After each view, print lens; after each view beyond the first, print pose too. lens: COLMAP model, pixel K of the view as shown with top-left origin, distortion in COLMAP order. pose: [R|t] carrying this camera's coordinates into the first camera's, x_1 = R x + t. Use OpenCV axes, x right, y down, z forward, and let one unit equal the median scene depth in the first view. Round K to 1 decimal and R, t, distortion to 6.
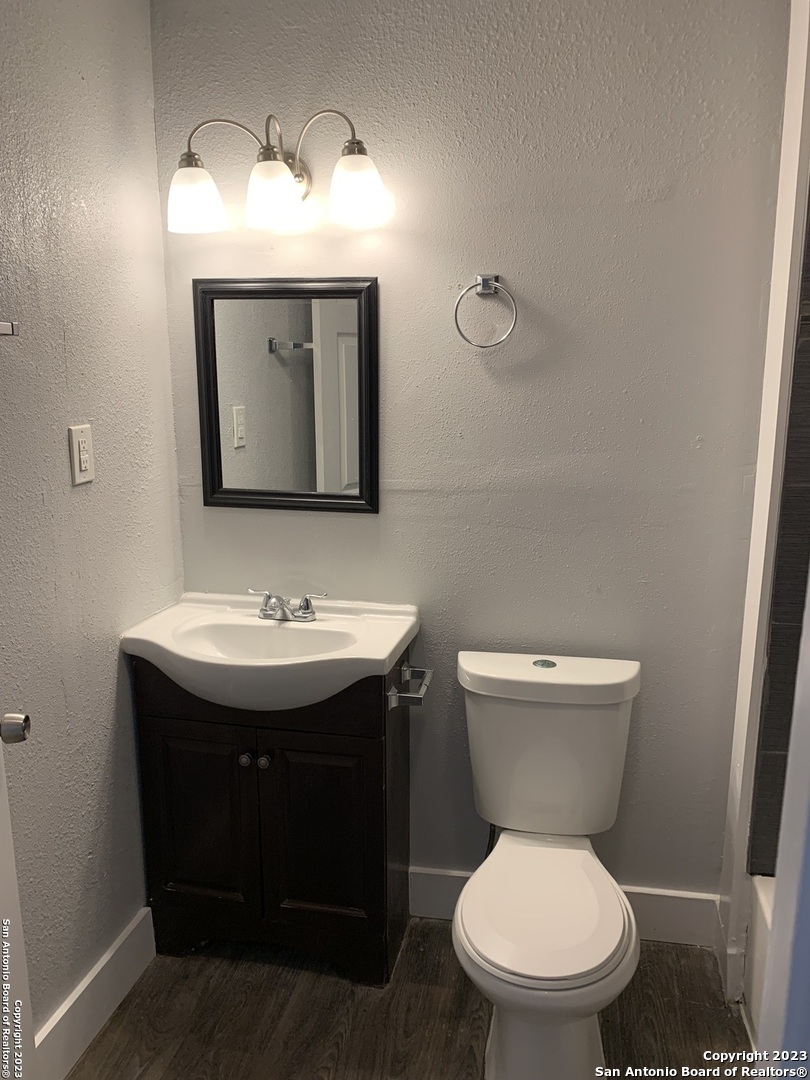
lens RADIAL K [[828.2, 0, 407.9], [0, 828.2, 541.5], [0, 0, 1]] dist [0.006730, -0.011803]
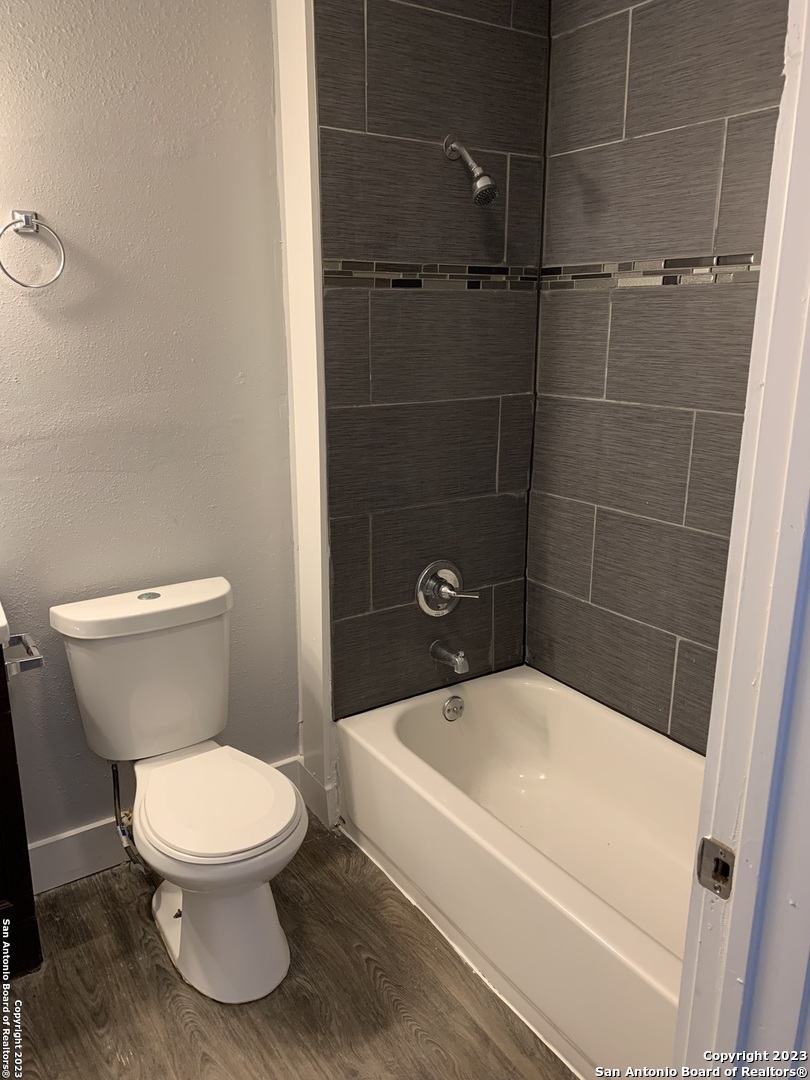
lens RADIAL K [[842.3, 0, 404.5], [0, 842.3, 539.9], [0, 0, 1]] dist [-0.010326, -0.005353]
pose [[0.701858, -0.174280, 0.690668, -0.335192], [0.137689, 0.984514, 0.108508, 0.006275], [-0.698883, 0.018940, 0.714985, 0.009695]]
